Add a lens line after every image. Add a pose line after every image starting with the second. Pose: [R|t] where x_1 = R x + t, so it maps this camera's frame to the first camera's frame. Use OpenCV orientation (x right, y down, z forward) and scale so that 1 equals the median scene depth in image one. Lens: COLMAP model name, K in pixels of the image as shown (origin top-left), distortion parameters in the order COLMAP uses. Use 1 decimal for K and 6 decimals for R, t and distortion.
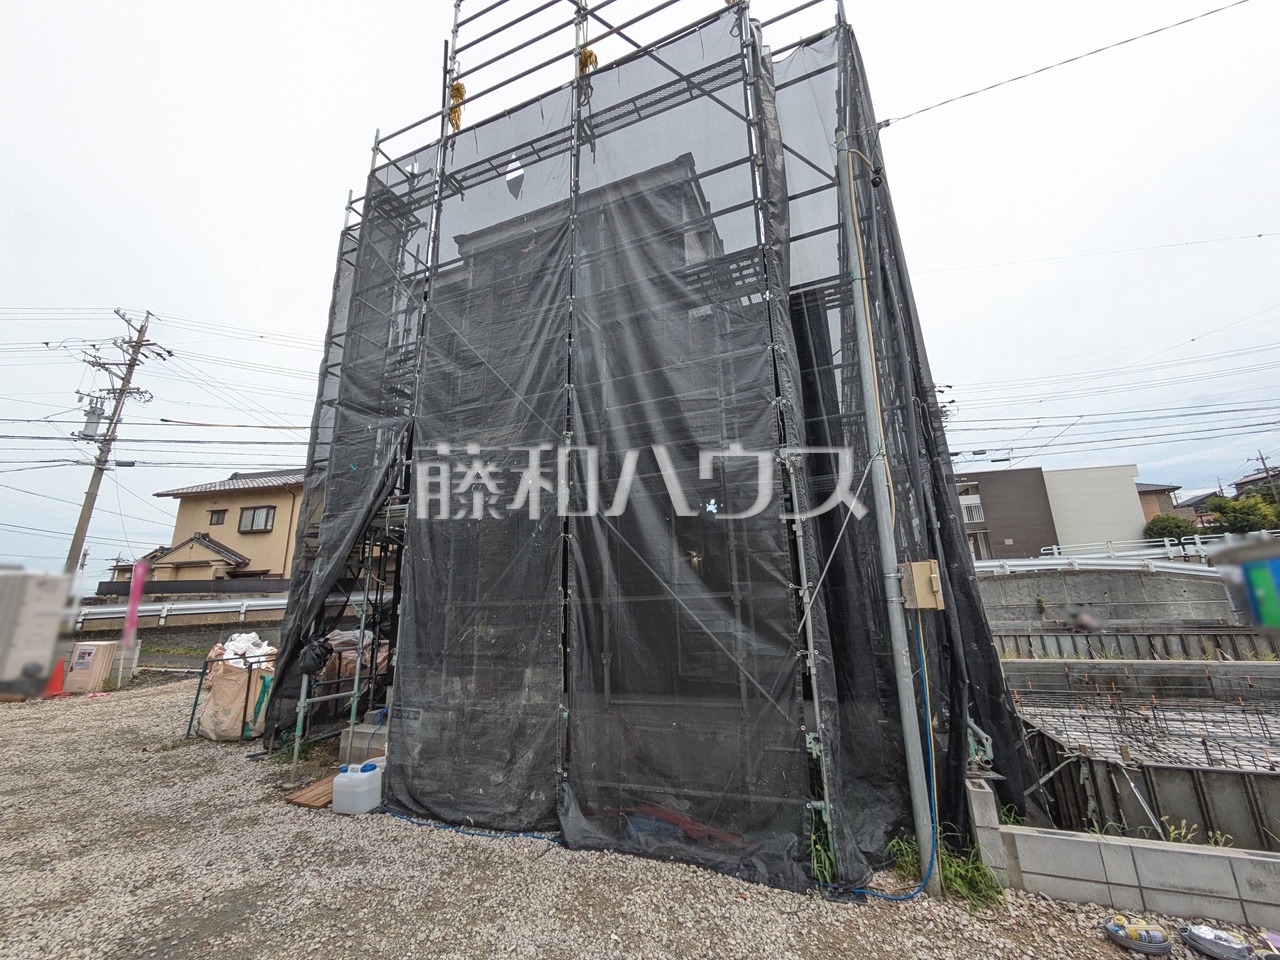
lens RADIAL K [[509.4, 0, 645.6], [0, 509.4, 480.5], [0, 0, 1]] dist [-0.000518, 0.000116]
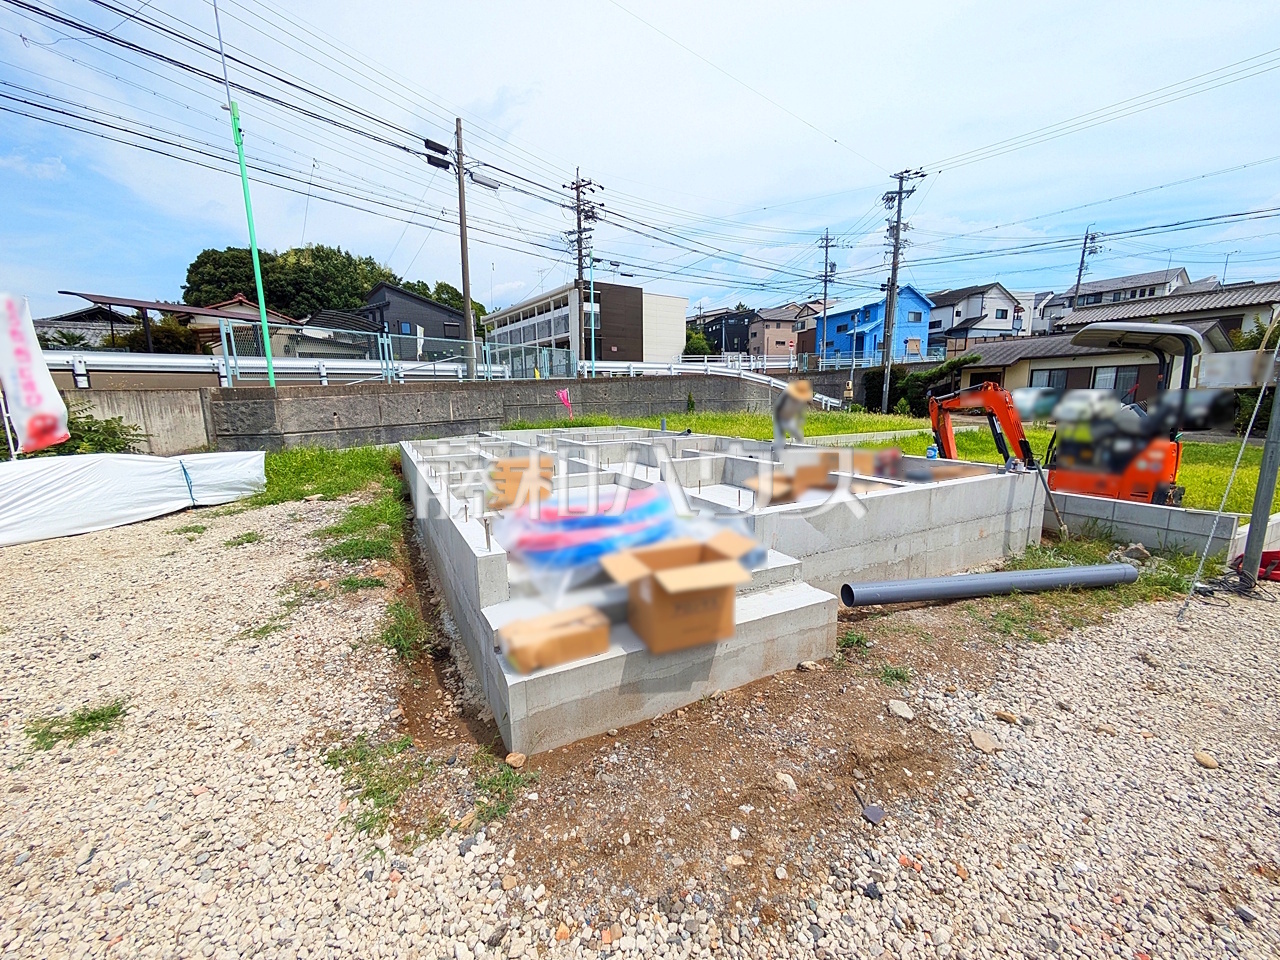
lens RADIAL K [[510.8, 0, 633.4], [0, 510.8, 480.5], [0, 0, 1]] dist [-0.001266, 0.000200]
pose [[0.651016, -0.104906, 0.751779, -0.214259], [-0.190133, 0.936294, 0.295303, 0.055609], [-0.734865, -0.335185, 0.589596, 0.191670]]
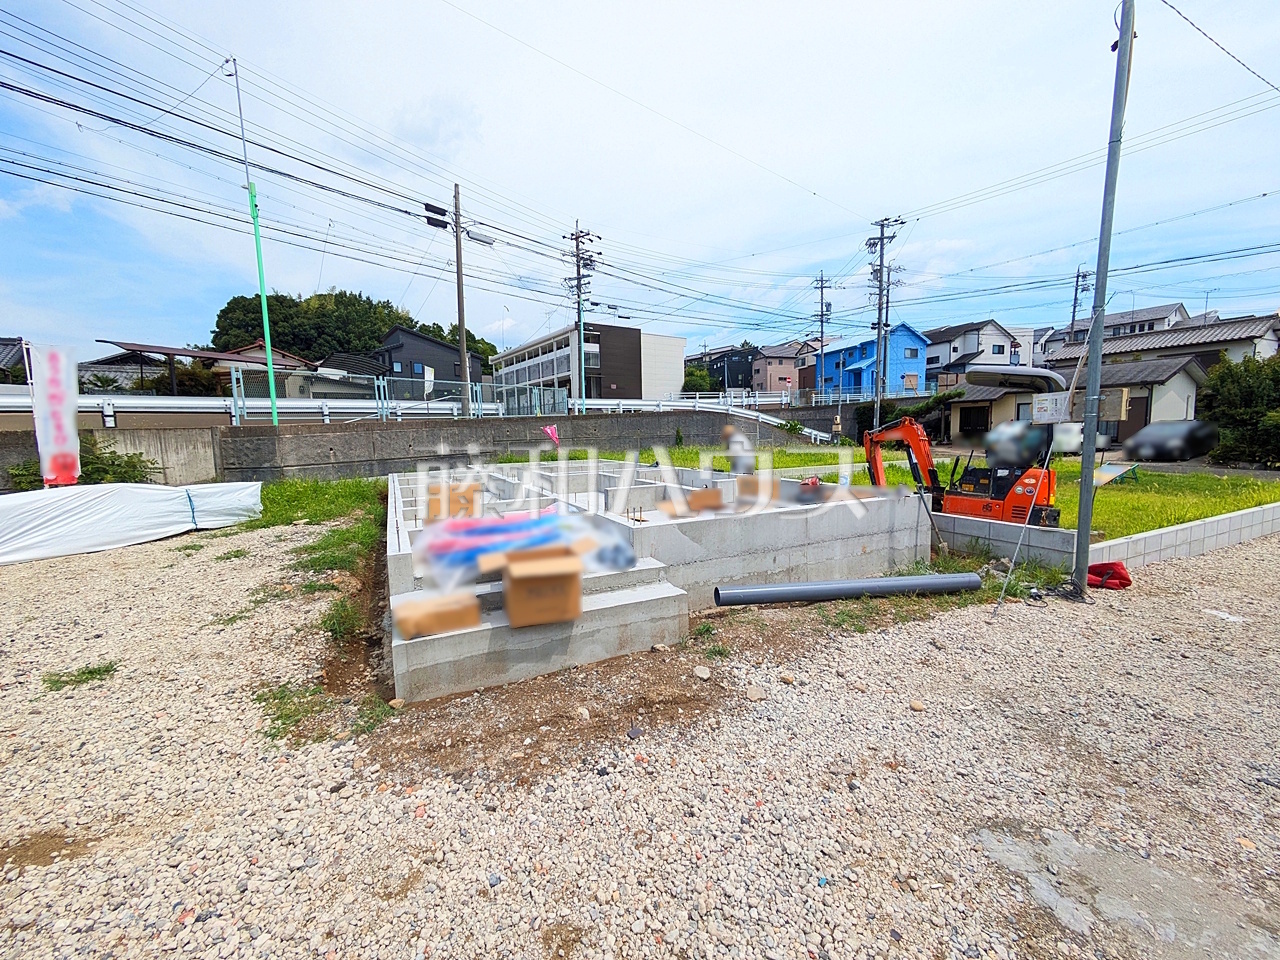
lens RADIAL K [[510.4, 0, 635.9], [0, 510.4, 483.3], [0, 0, 1]] dist [-0.003208, 0.000258]
pose [[0.667212, -0.060159, 0.742434, -0.213746], [-0.181881, 0.953404, 0.240707, 0.042406], [-0.722321, -0.295637, 0.625181, 0.137948]]
